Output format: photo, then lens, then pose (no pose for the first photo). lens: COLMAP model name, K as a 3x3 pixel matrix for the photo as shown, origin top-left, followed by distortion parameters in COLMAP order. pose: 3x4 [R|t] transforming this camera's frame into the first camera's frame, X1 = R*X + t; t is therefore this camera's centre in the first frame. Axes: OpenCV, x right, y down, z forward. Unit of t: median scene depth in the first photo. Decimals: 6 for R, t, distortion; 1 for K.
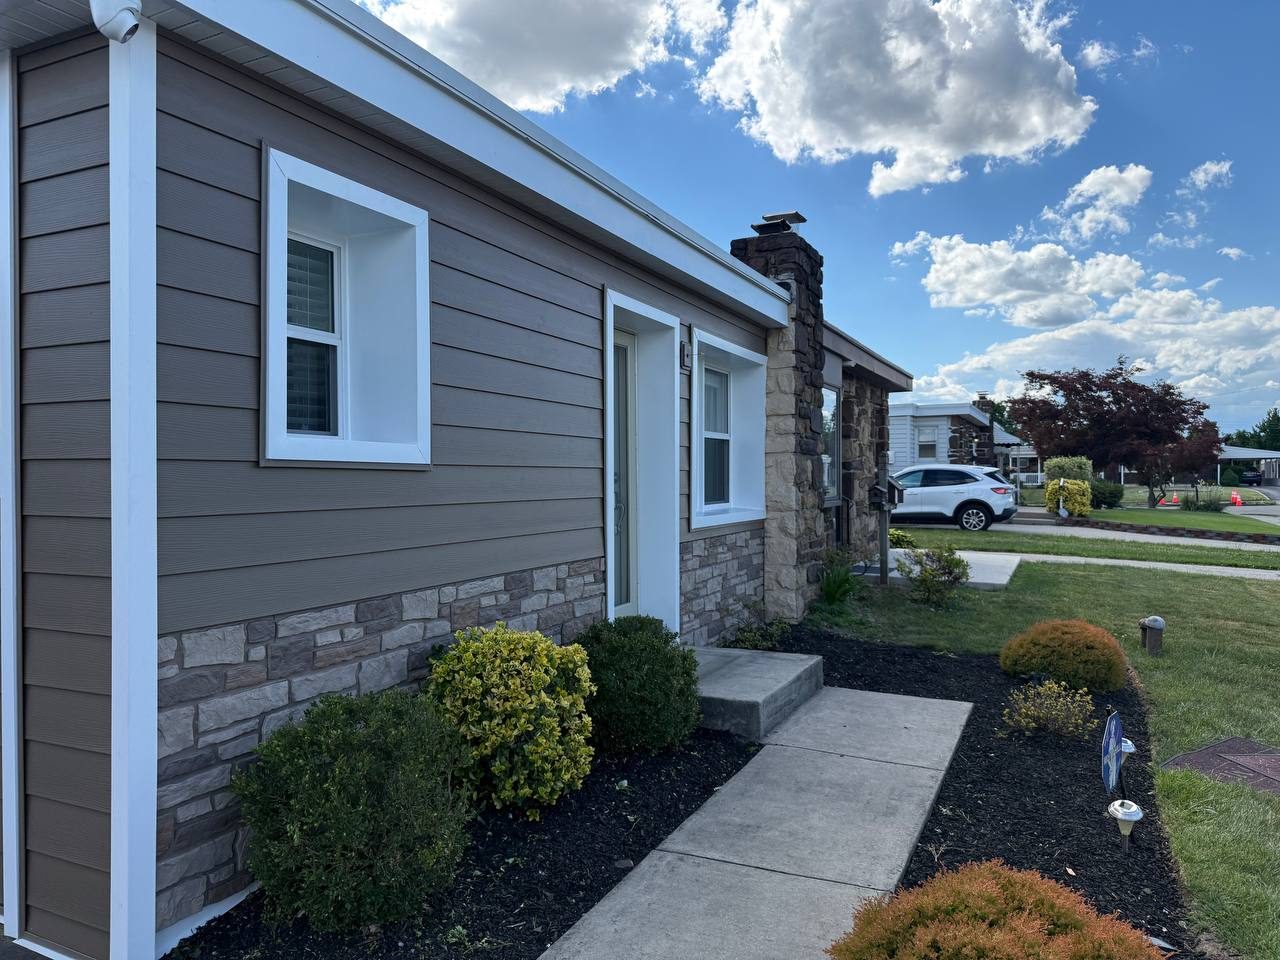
lens RADIAL K [[900.4, 0, 642.3], [0, 900.4, 483.2], [0, 0, 1]] dist [0.080646, -0.096502]
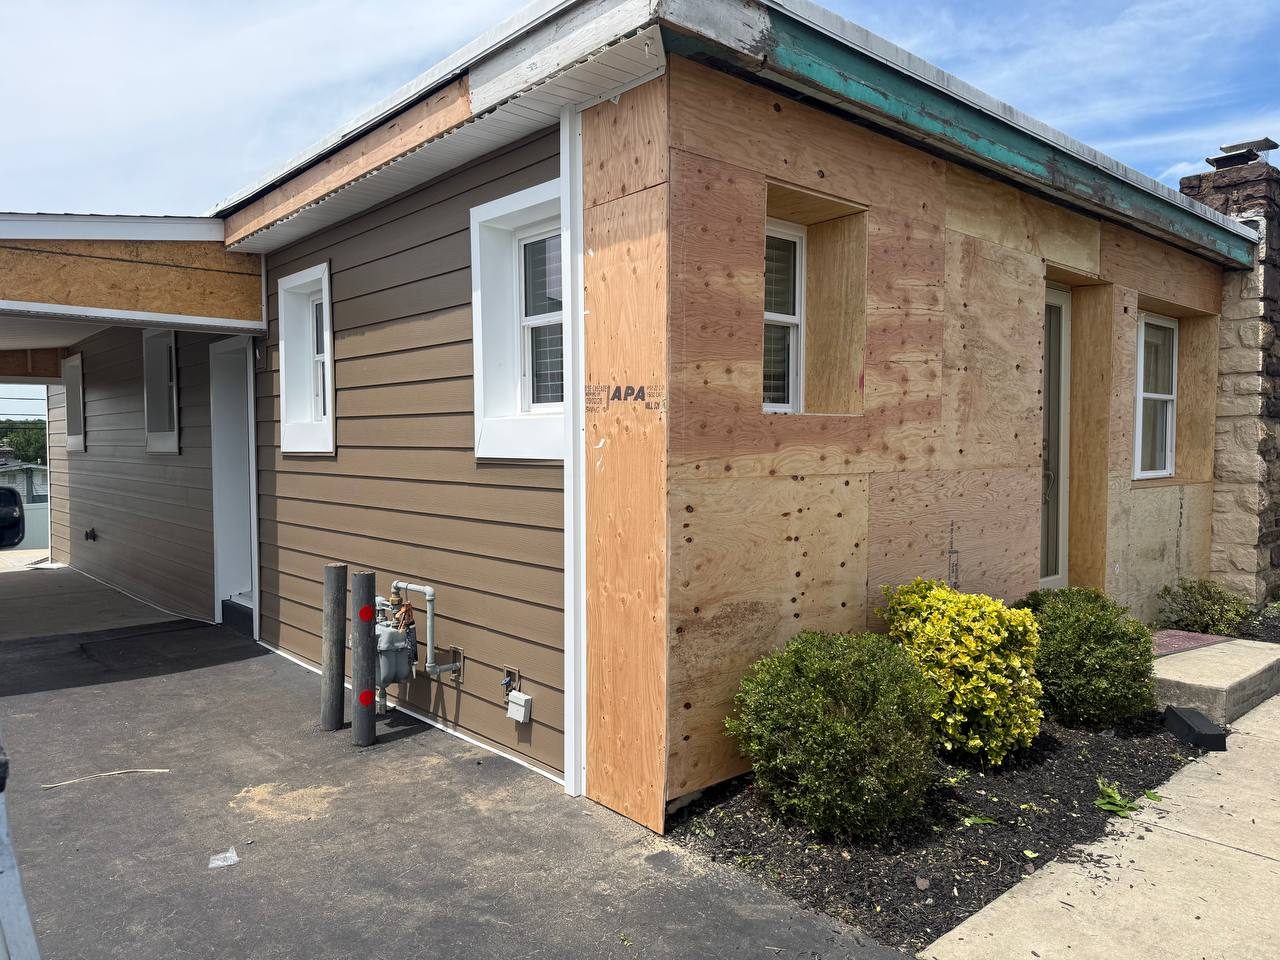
lens RADIAL K [[900.4, 0, 642.3], [0, 900.4, 483.2], [0, 0, 1]] dist [0.080646, -0.096502]
pose [[0.919877, 0.016916, -0.391842, -0.054307], [-0.003103, 0.999352, 0.035858, 0.002248], [0.392195, -0.031769, 0.919334, -0.081620]]
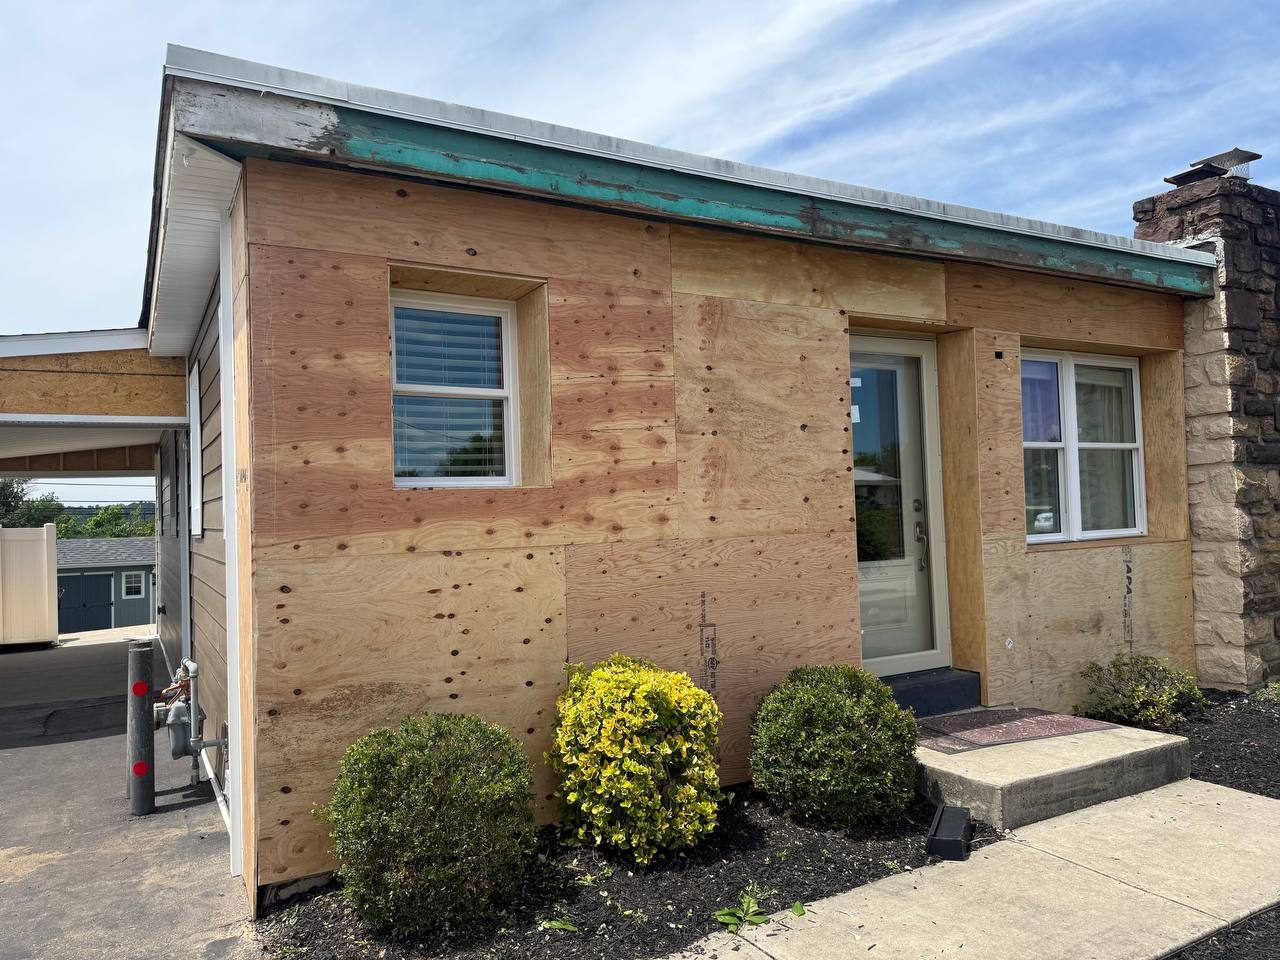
lens RADIAL K [[899.4, 0, 640.0], [0, 899.4, 480.0], [0, 0, 1]] dist [0.075593, -0.097183]
pose [[0.812954, -0.045378, -0.580557, 0.346223], [0.025855, 0.998789, -0.041863, -0.000923], [0.581753, 0.019023, 0.813143, 0.158080]]
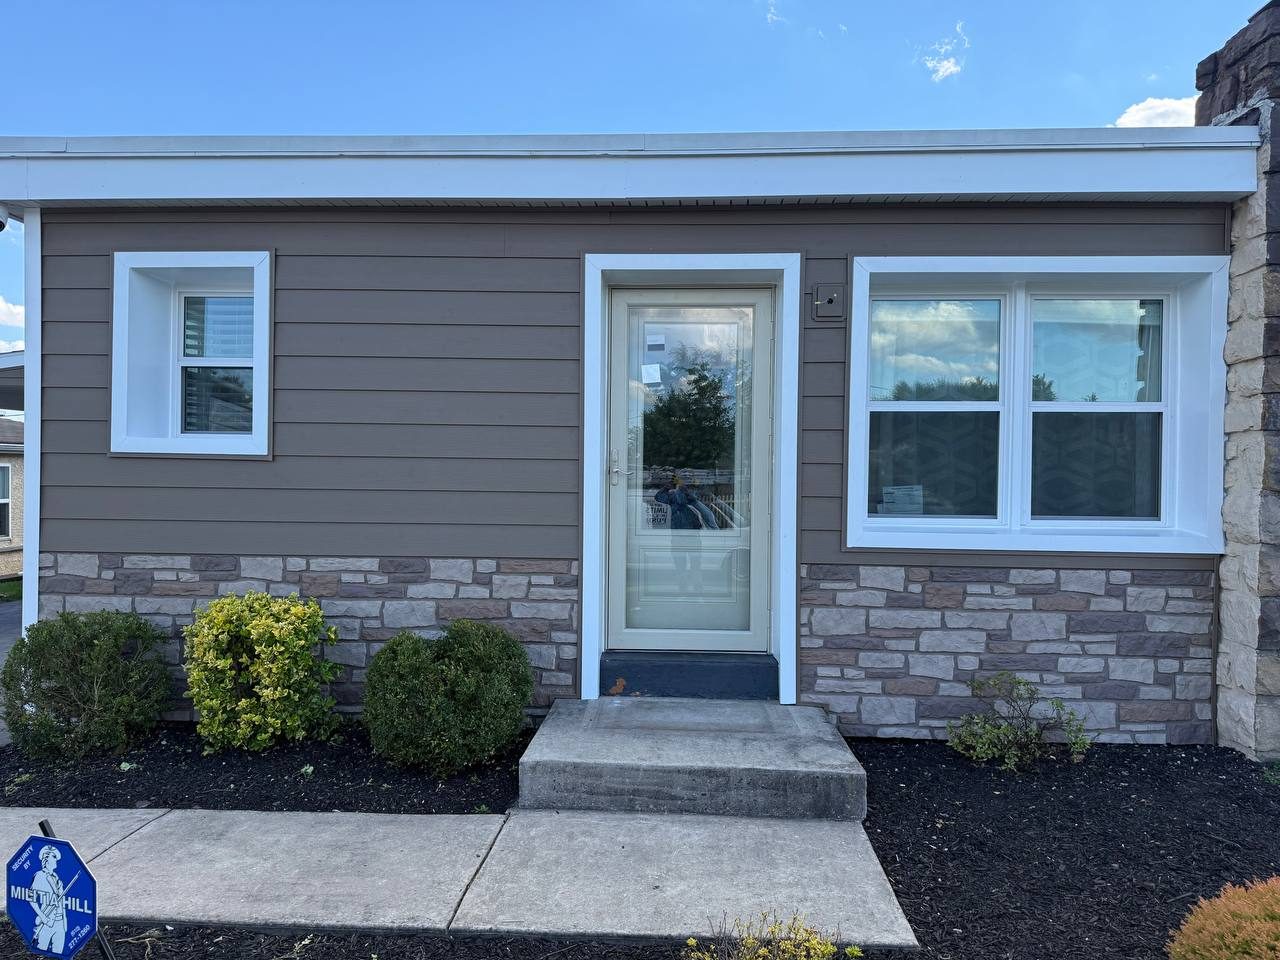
lens RADIAL K [[900.4, 0, 642.3], [0, 900.4, 483.2], [0, 0, 1]] dist [0.080646, -0.096502]
pose [[0.370875, 0.016372, -0.928538, 0.877171], [-0.019550, 0.999761, 0.009820, -0.004107], [0.928477, 0.014511, 0.371106, 0.797226]]
